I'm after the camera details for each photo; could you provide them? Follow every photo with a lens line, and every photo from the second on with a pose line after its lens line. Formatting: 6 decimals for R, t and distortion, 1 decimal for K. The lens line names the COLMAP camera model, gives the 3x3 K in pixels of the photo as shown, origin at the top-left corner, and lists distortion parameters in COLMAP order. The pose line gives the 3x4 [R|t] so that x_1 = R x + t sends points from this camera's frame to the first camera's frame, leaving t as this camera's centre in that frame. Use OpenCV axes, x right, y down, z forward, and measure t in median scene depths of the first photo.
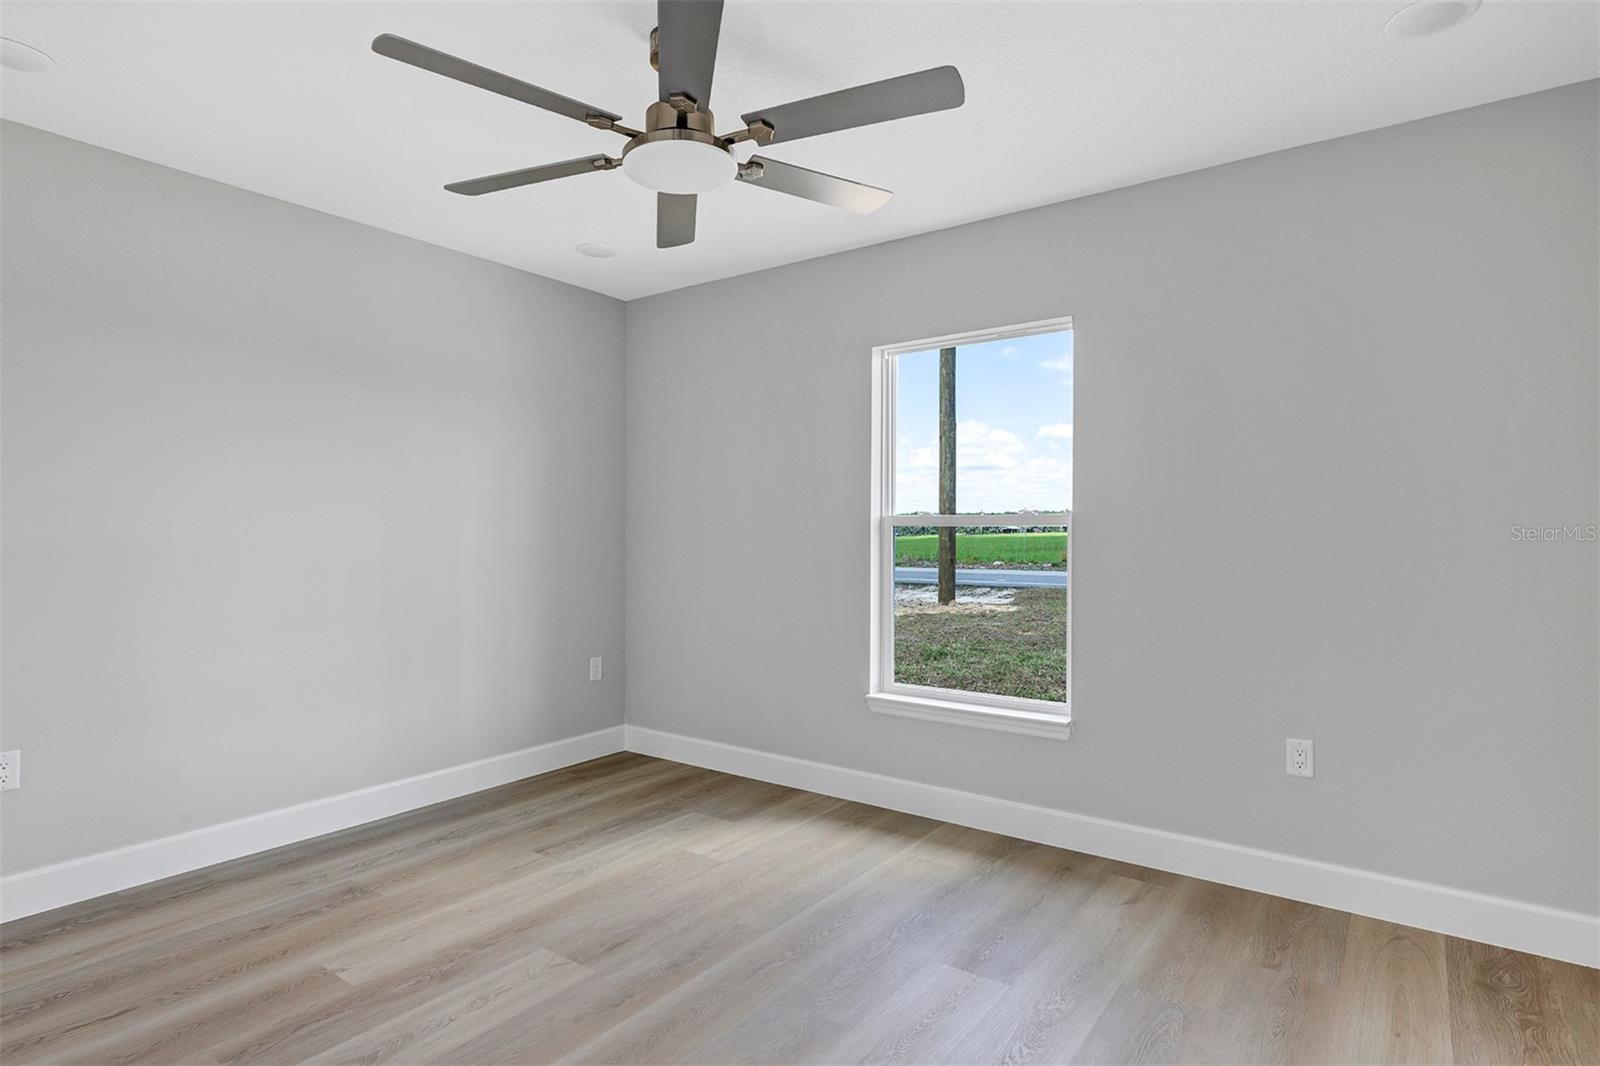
lens RADIAL K [[844.1, 0, 800.0], [0, 844.1, 533.0], [0, 0, 1]] dist [0.000521, -0.000229]
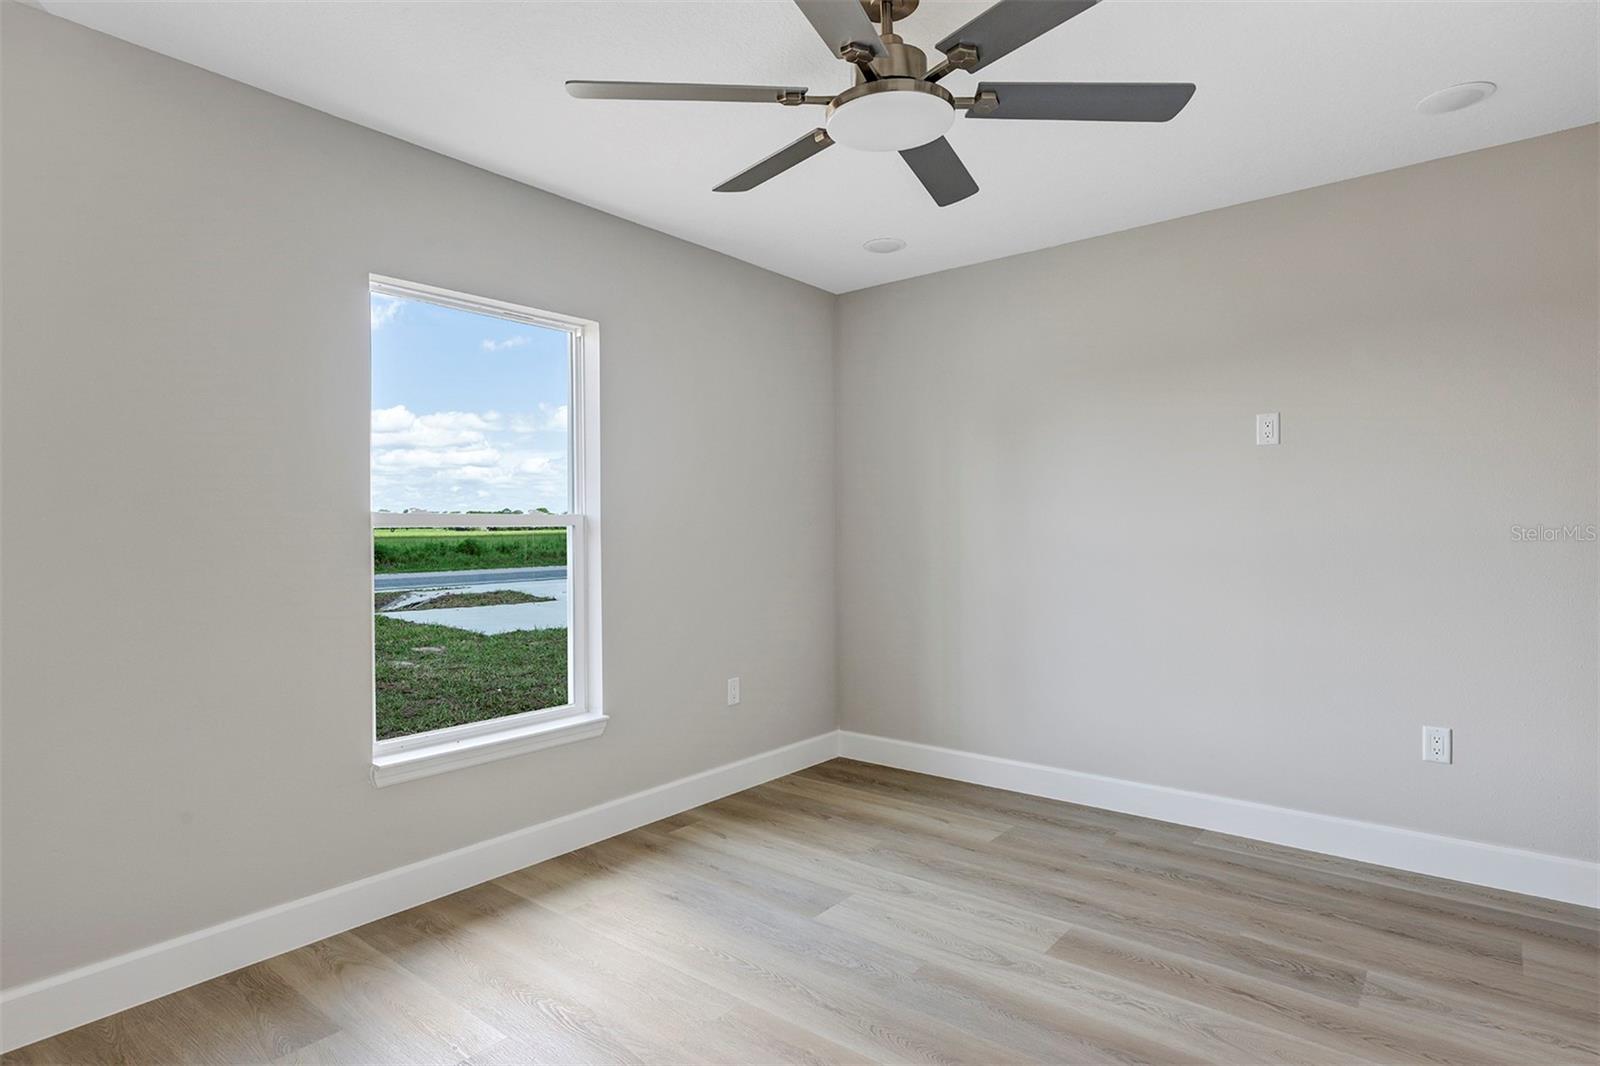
lens RADIAL K [[844.1, 0, 800.0], [0, 844.1, 533.0], [0, 0, 1]] dist [0.000521, -0.000229]
pose [[0.049822, -0.005280, 0.998744, -0.817773], [0.003159, 0.999982, 0.005129, -0.005908], [-0.998753, 0.002900, 0.049838, 0.825631]]
